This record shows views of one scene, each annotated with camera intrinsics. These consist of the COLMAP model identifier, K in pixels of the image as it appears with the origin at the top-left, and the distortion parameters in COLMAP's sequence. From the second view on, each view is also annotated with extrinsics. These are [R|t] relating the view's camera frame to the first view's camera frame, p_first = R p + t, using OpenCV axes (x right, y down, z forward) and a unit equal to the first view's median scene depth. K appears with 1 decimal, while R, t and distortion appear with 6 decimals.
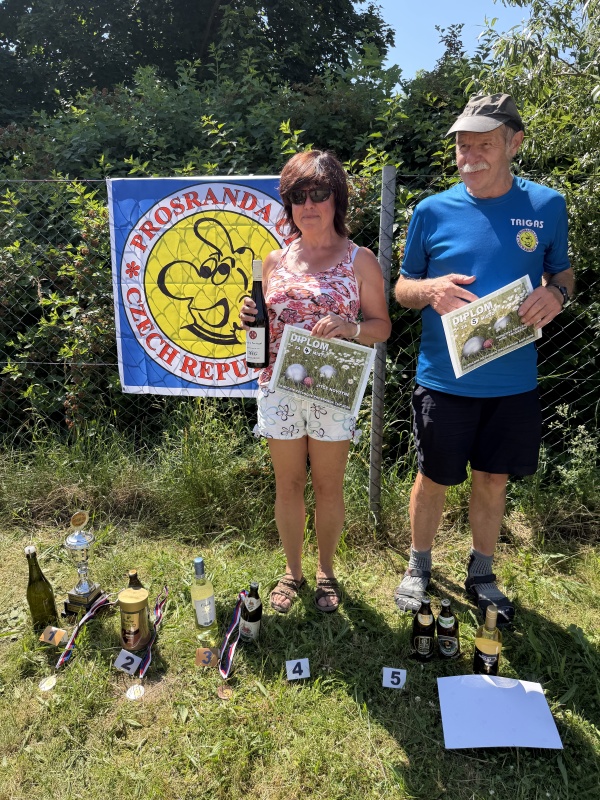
lens RADIAL K [[559.1, 0, 295.4], [0, 559.1, 398.7], [0, 0, 1]] dist [0.007154, -0.025266]
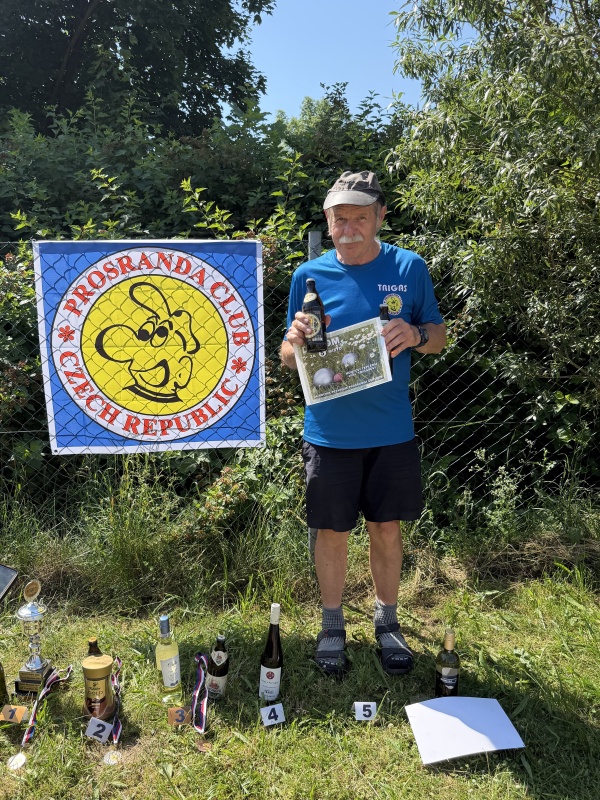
lens RADIAL K [[660.8, 0, 263.2], [0, 660.8, 416.5], [0, 0, 1]] dist [0.072428, -0.131873]
pose [[0.984521, -0.043439, 0.169798, -0.154338], [0.058844, 0.994489, -0.086771, 0.038046], [-0.165093, 0.095420, 0.981651, -0.189034]]
